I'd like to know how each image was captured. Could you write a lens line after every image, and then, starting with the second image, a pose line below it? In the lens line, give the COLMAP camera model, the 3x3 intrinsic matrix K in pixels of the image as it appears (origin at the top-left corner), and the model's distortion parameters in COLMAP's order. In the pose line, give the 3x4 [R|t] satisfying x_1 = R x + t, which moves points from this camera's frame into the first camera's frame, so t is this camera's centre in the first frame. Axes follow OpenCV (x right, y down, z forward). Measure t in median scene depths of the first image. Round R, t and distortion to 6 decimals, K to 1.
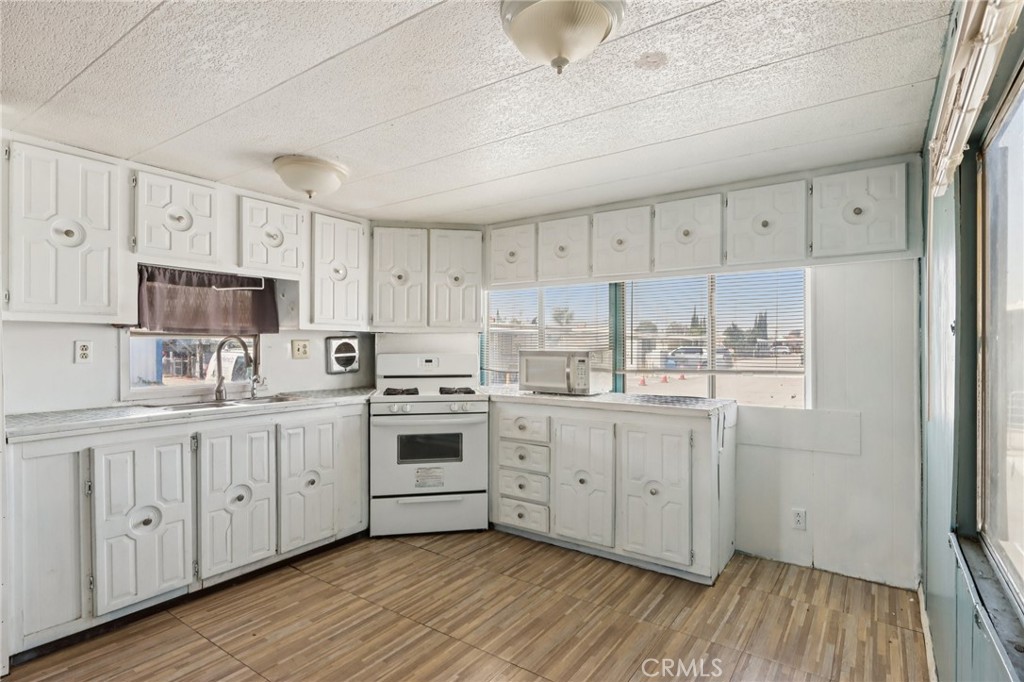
lens RADIAL K [[526.2, 0, 507.2], [0, 526.2, 340.1], [0, 0, 1]] dist [0.005258, 0.000701]
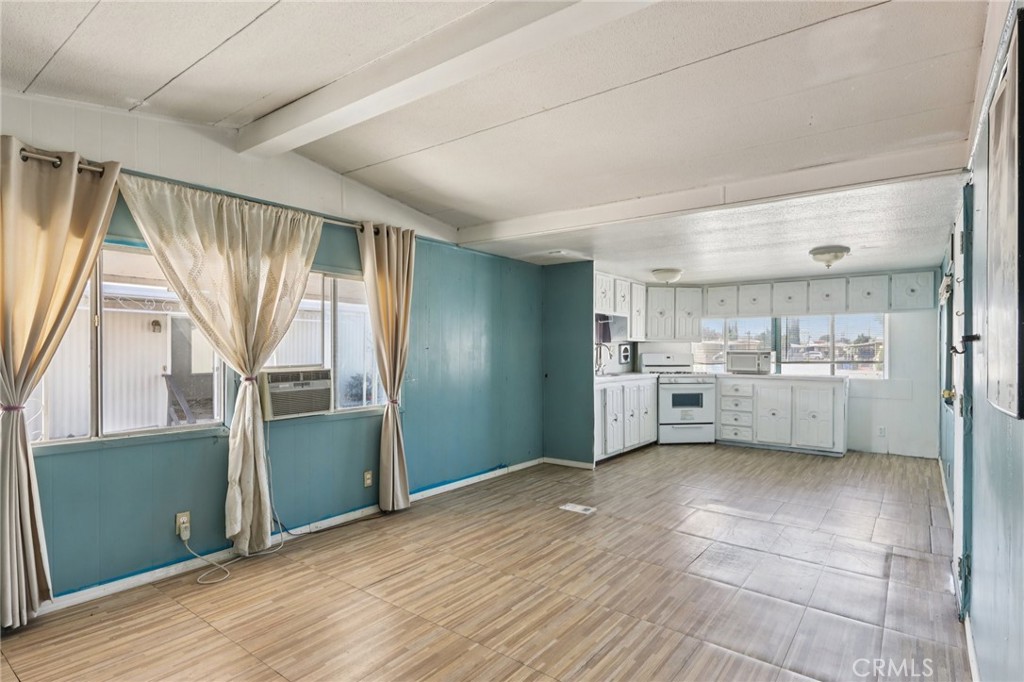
lens RADIAL K [[526.2, 0, 517.1], [0, 526.2, 349.7], [0, 0, 1]] dist [0.005258, 0.000701]
pose [[0.999310, 0.000893, -0.037125, -0.722440], [-0.000574, 0.999963, 0.008599, -0.003171], [0.037132, -0.008572, 0.999274, -1.015989]]
